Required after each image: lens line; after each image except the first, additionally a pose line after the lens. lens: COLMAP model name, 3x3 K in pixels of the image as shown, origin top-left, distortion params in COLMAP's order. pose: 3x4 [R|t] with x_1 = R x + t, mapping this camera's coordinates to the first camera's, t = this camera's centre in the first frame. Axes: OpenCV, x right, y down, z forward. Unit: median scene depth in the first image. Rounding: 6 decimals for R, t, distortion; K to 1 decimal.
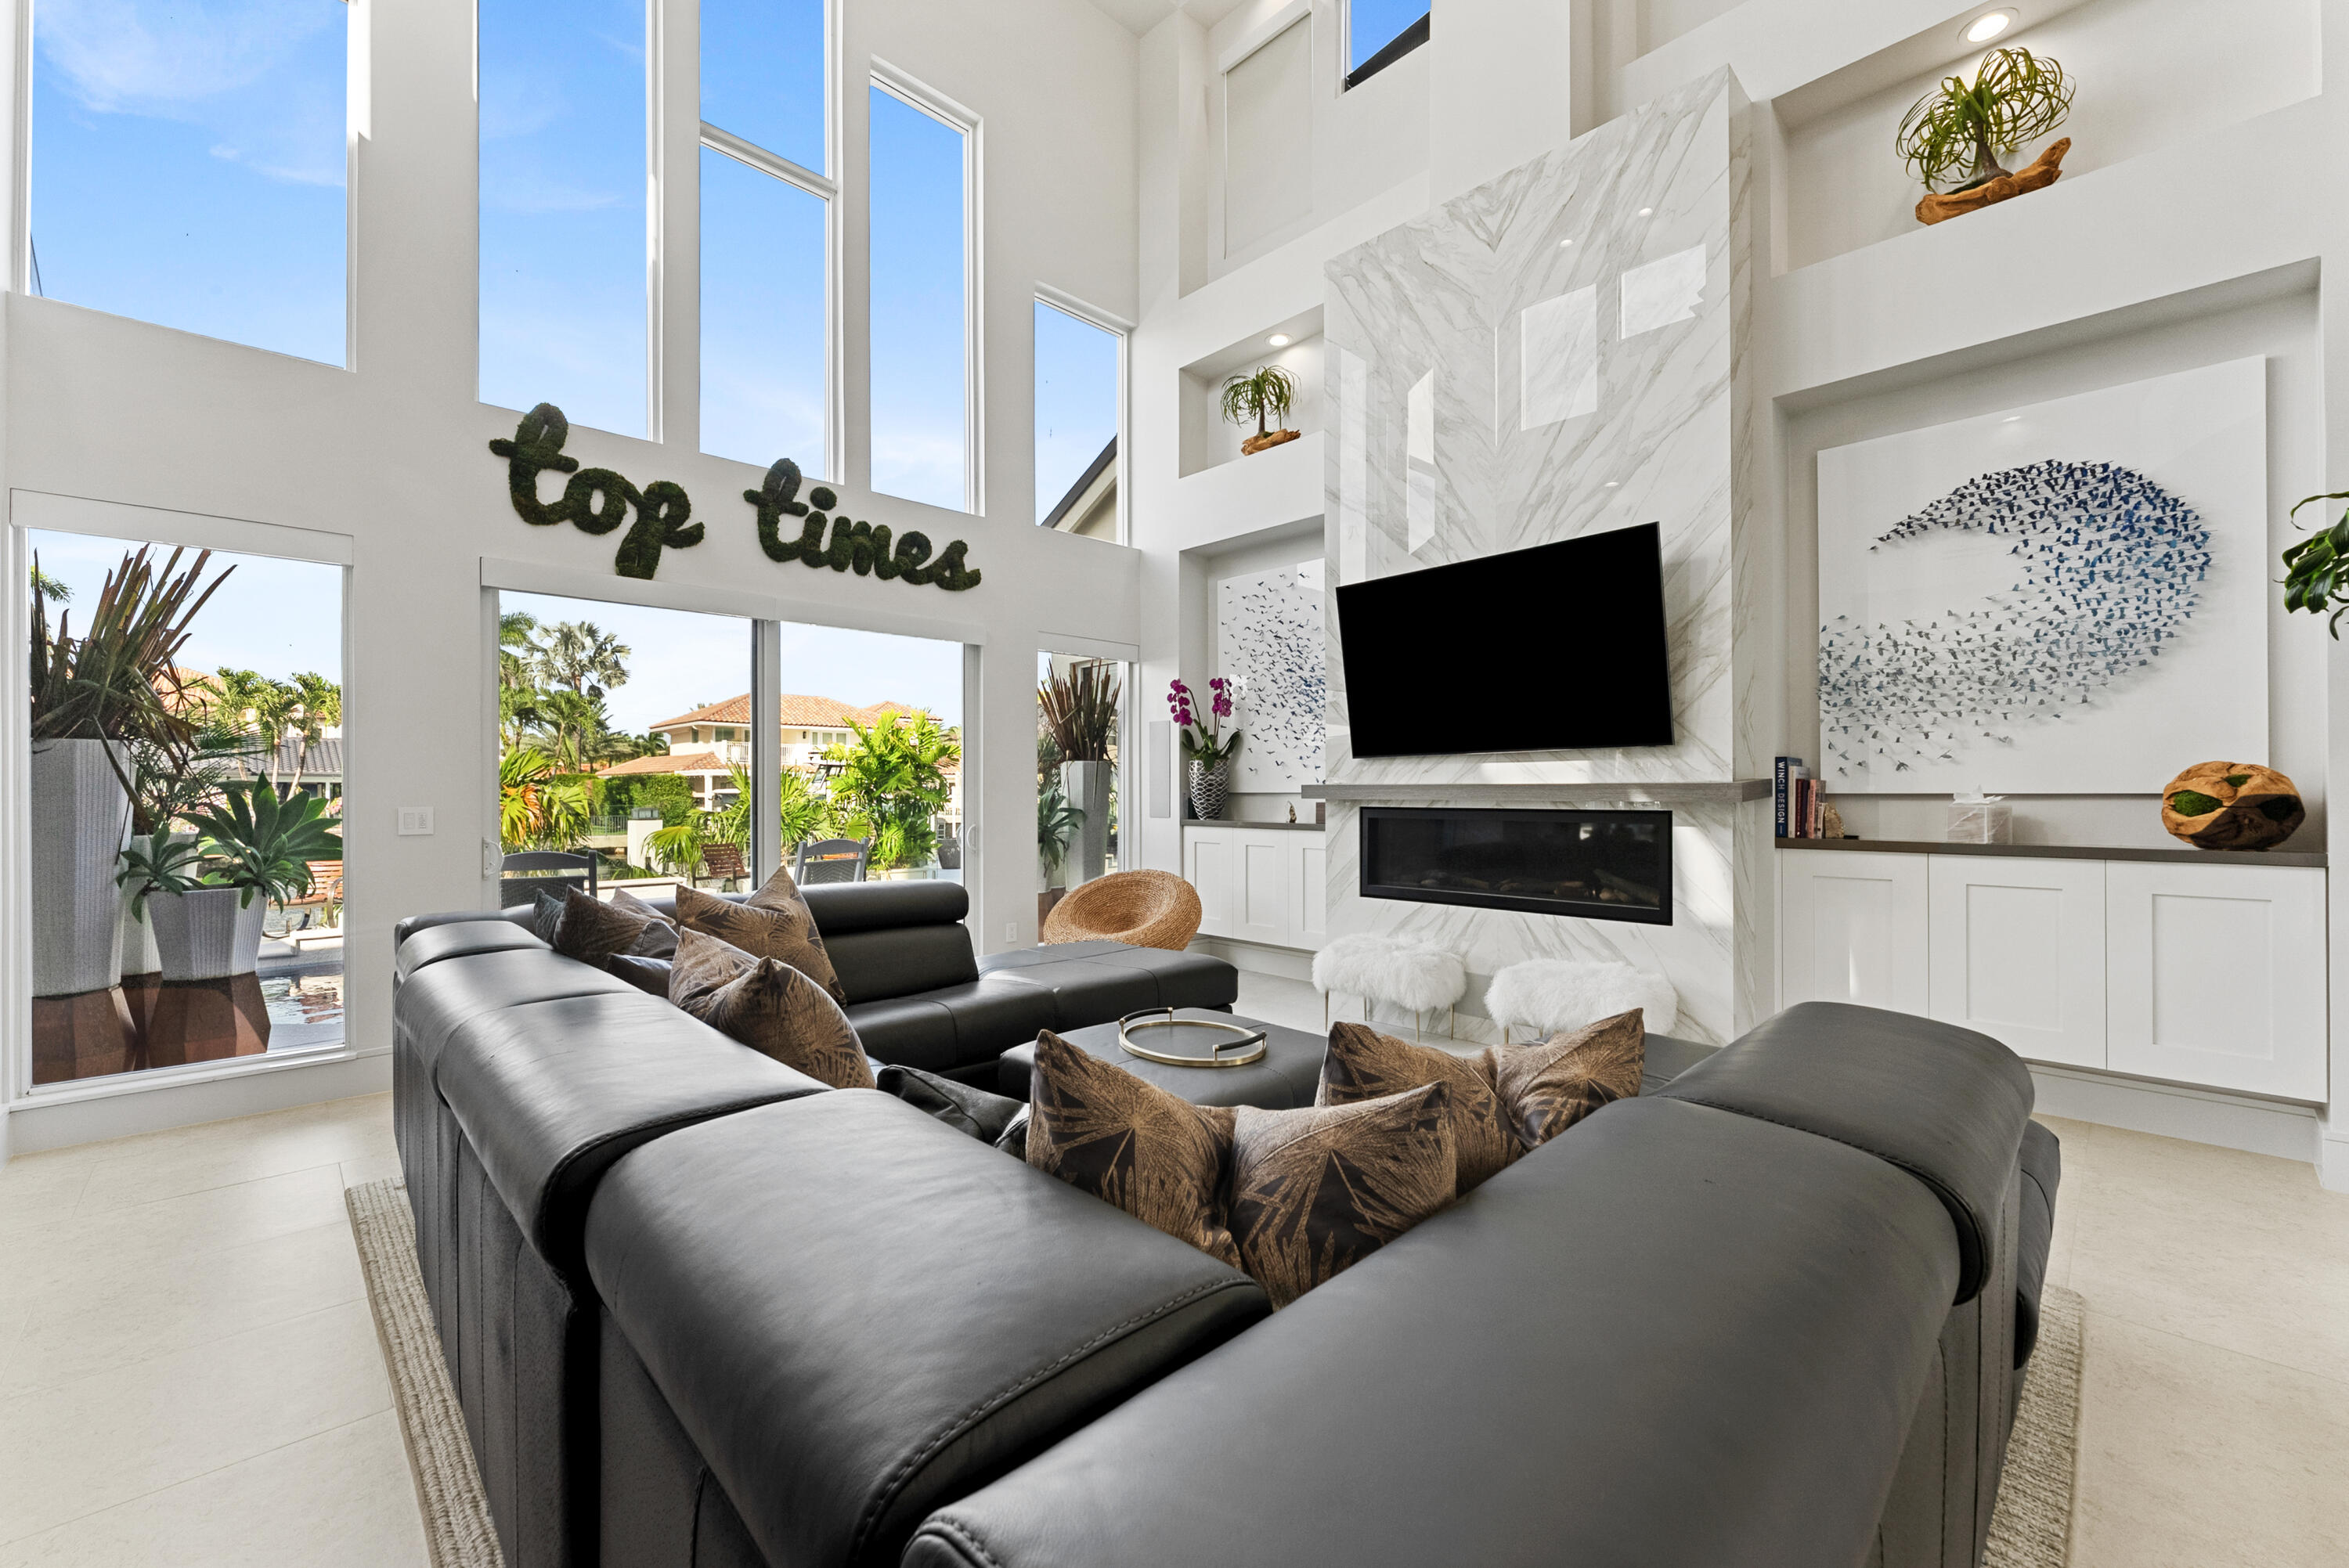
lens RADIAL K [[948.9, 0, 1159.7], [0, 948.9, 788.8], [0, 0, 1]] dist [0.004128, -0.000724]
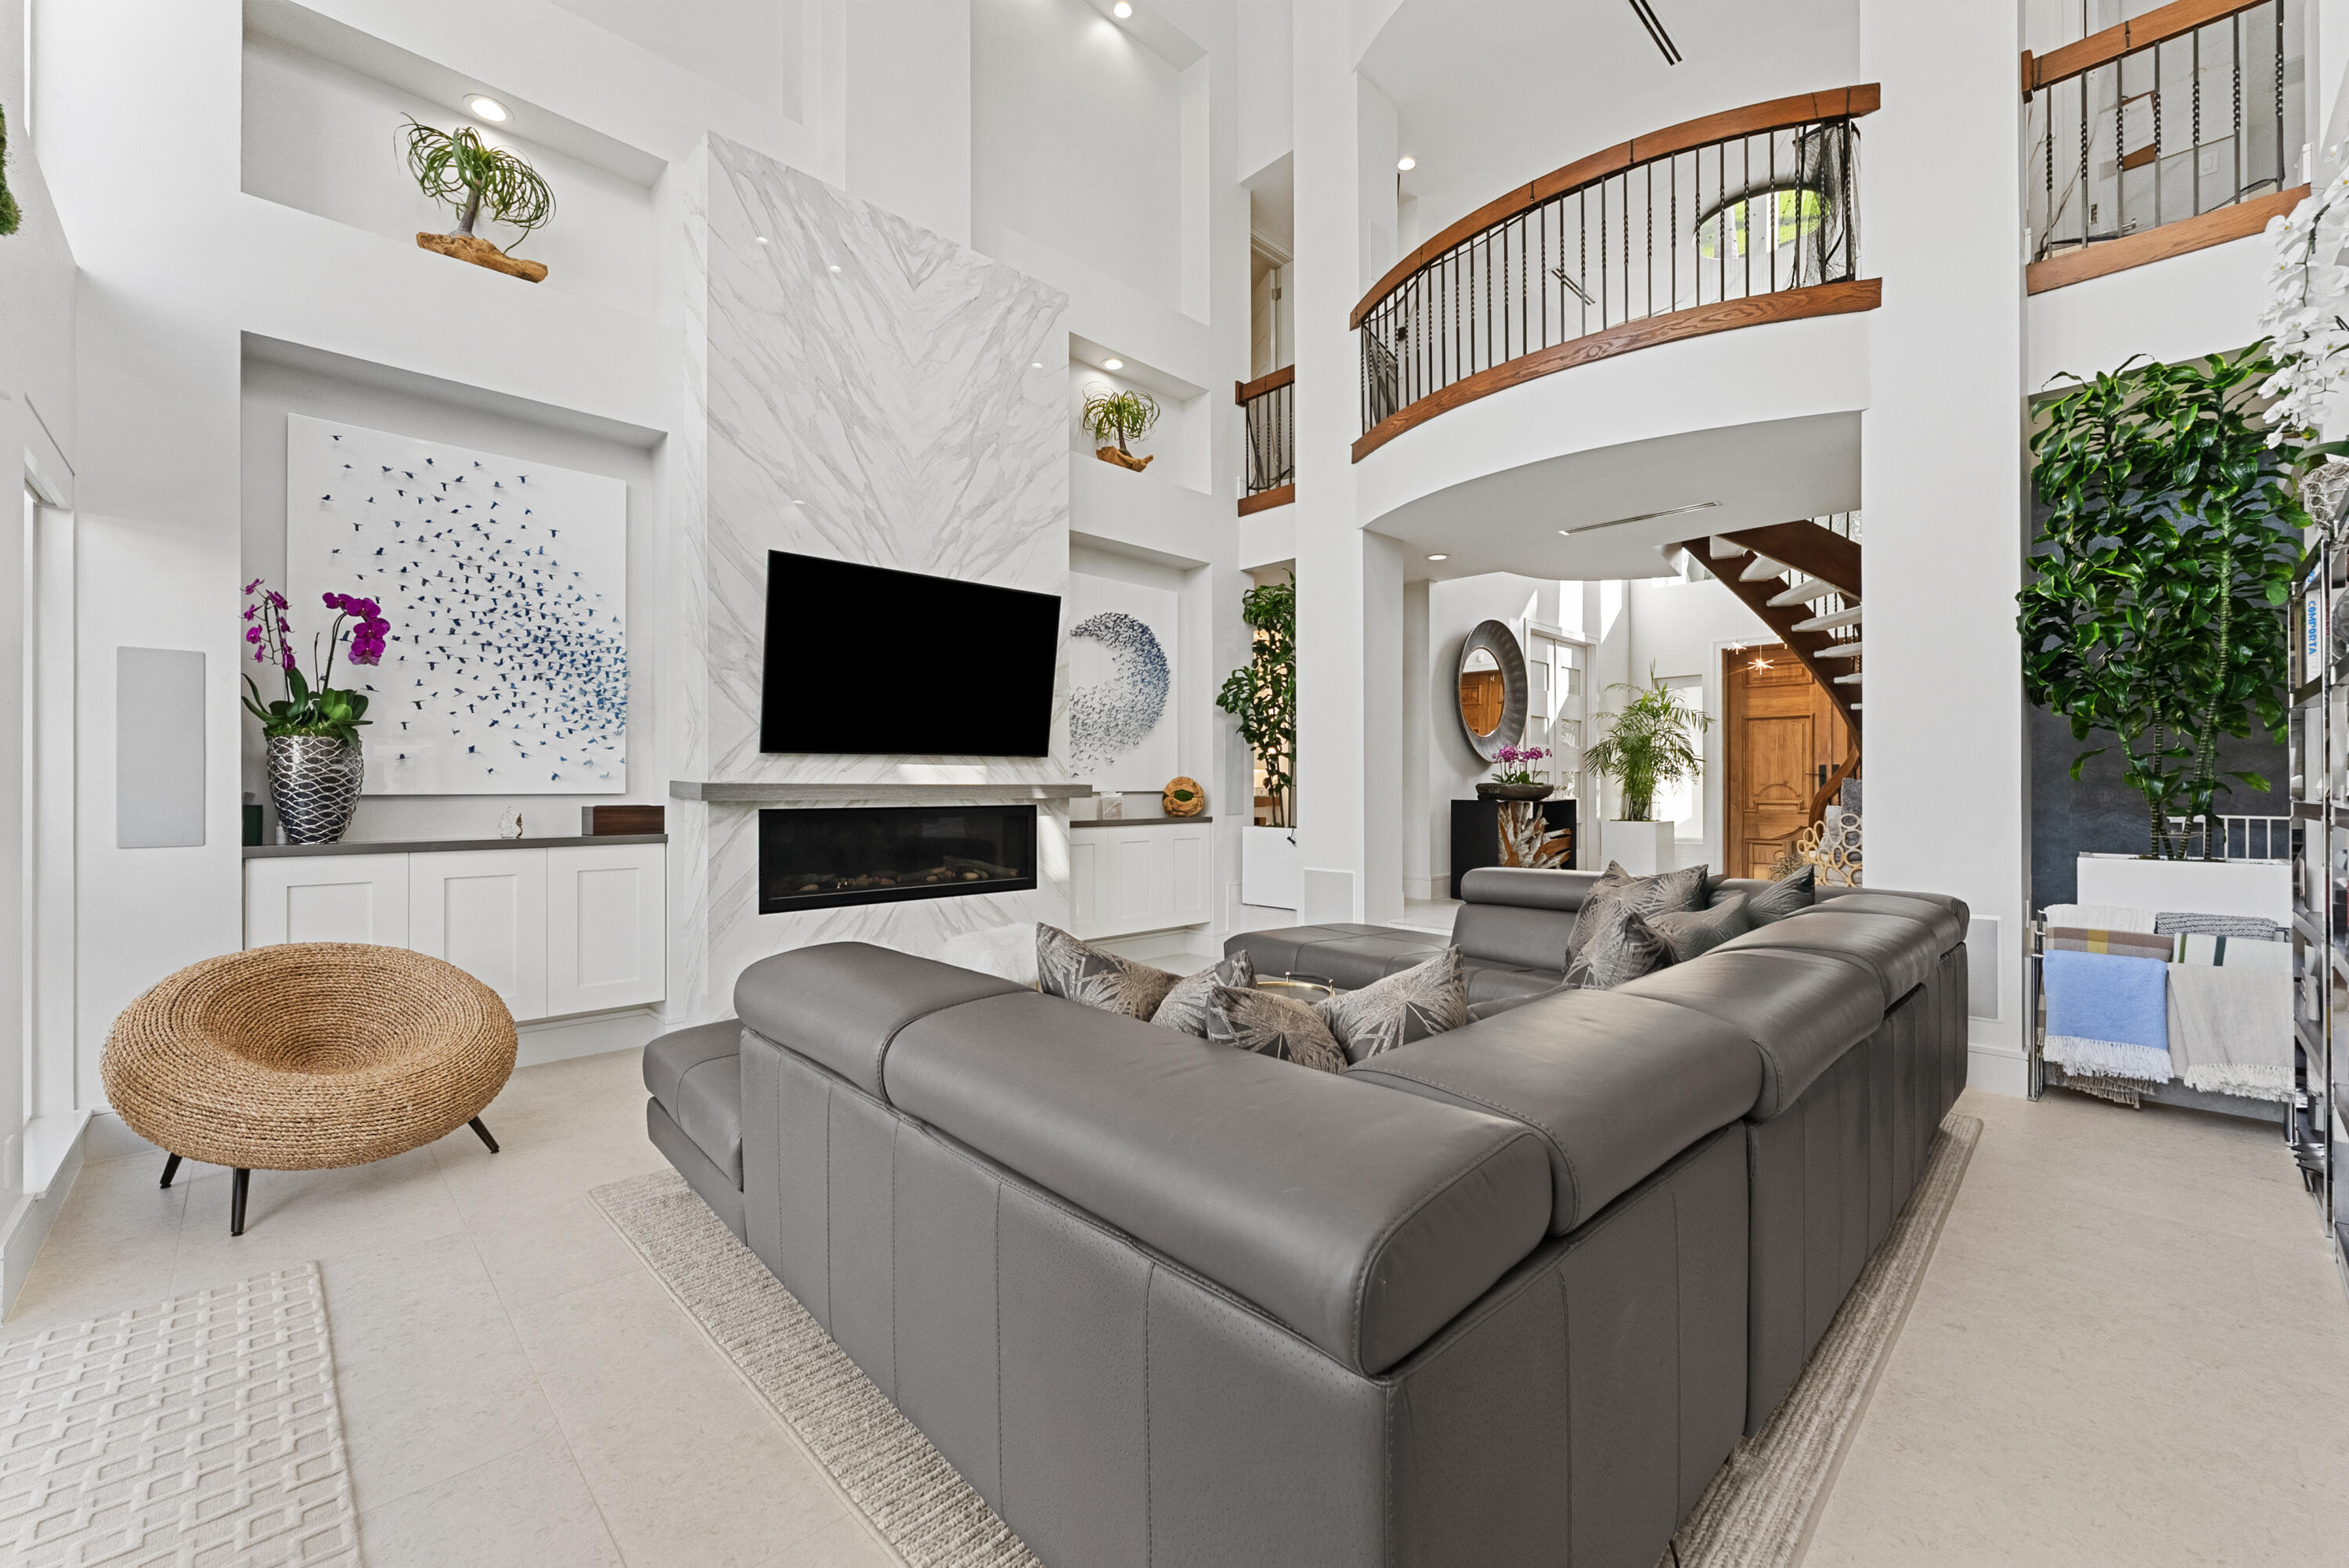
lens RADIAL K [[948.9, 0, 1173.3], [0, 948.9, 784.6], [0, 0, 1]] dist [0.004128, -0.000724]
pose [[-0.002842, 0.003510, 0.999990, -0.735658], [-0.003249, 0.999989, -0.003519, -0.001601], [-0.999991, -0.003259, -0.002831, 0.715416]]
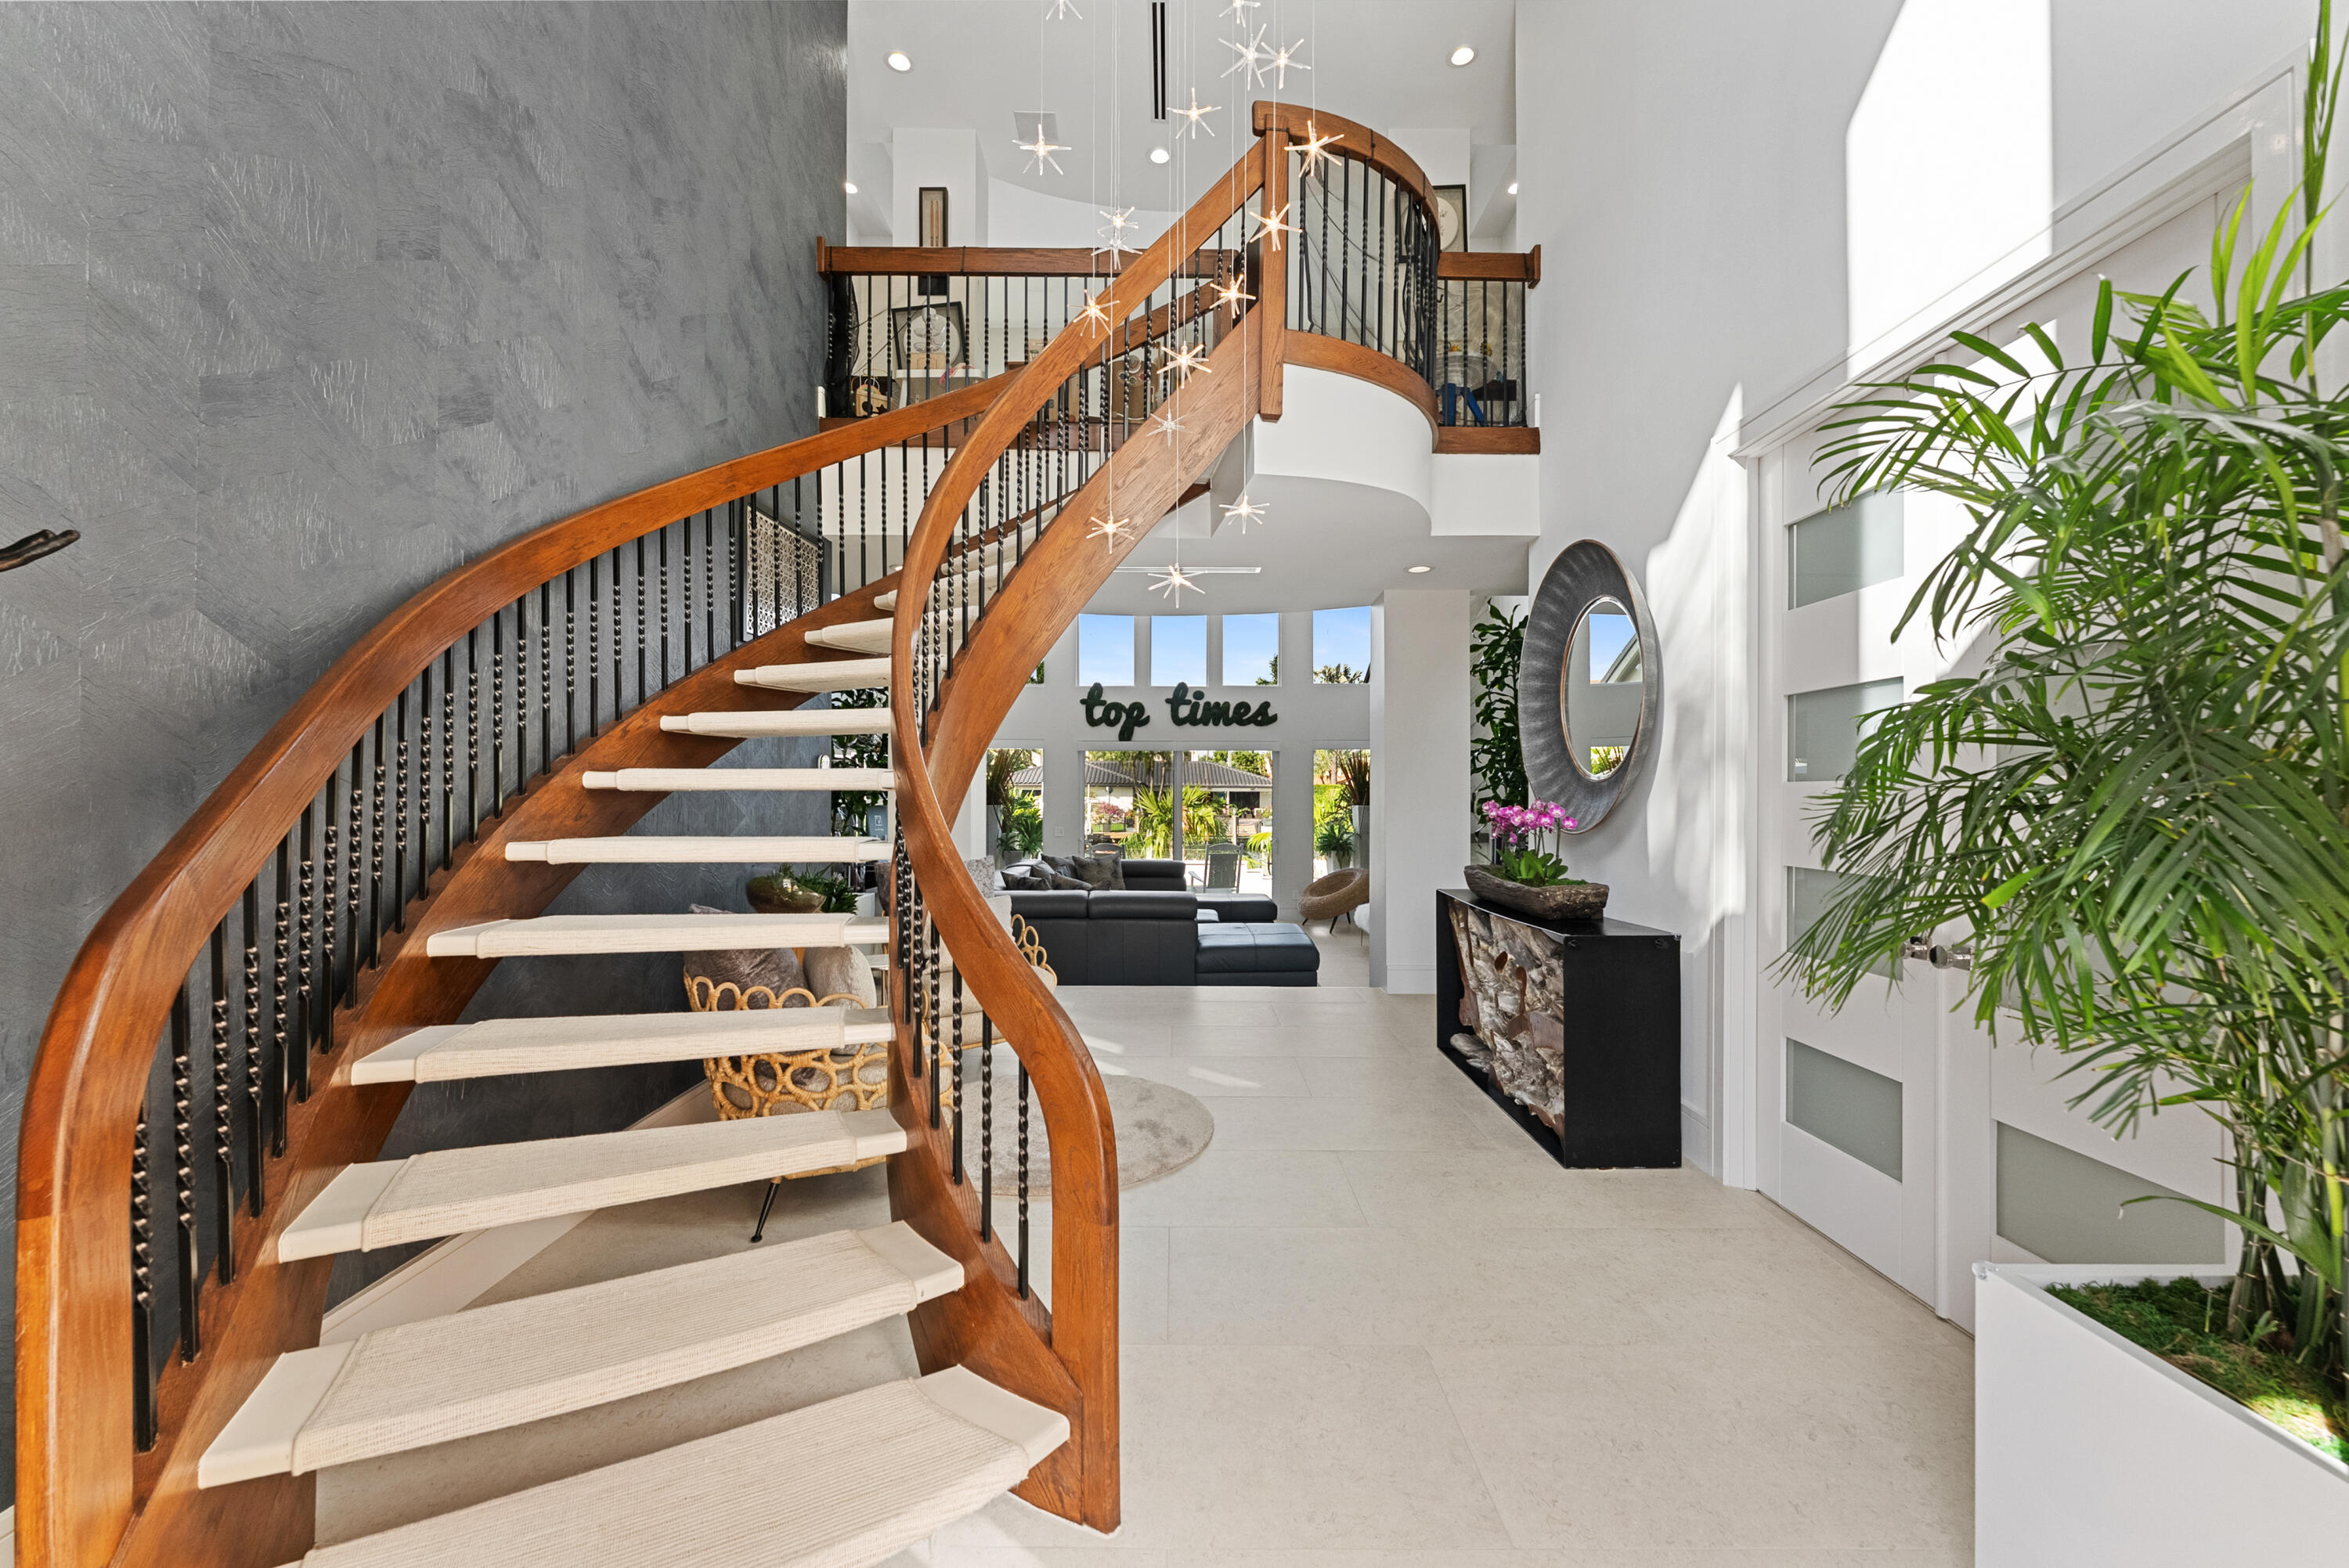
lens RADIAL K [[948.9, 0, 1181.0], [0, 948.9, 790.0], [0, 0, 1]] dist [0.004128, -0.000724]
pose [[0.724671, -0.005384, -0.689074, 1.241605], [0.001339, 0.999979, -0.006405, -0.063635], [0.689094, 0.003719, 0.724663, -0.719676]]
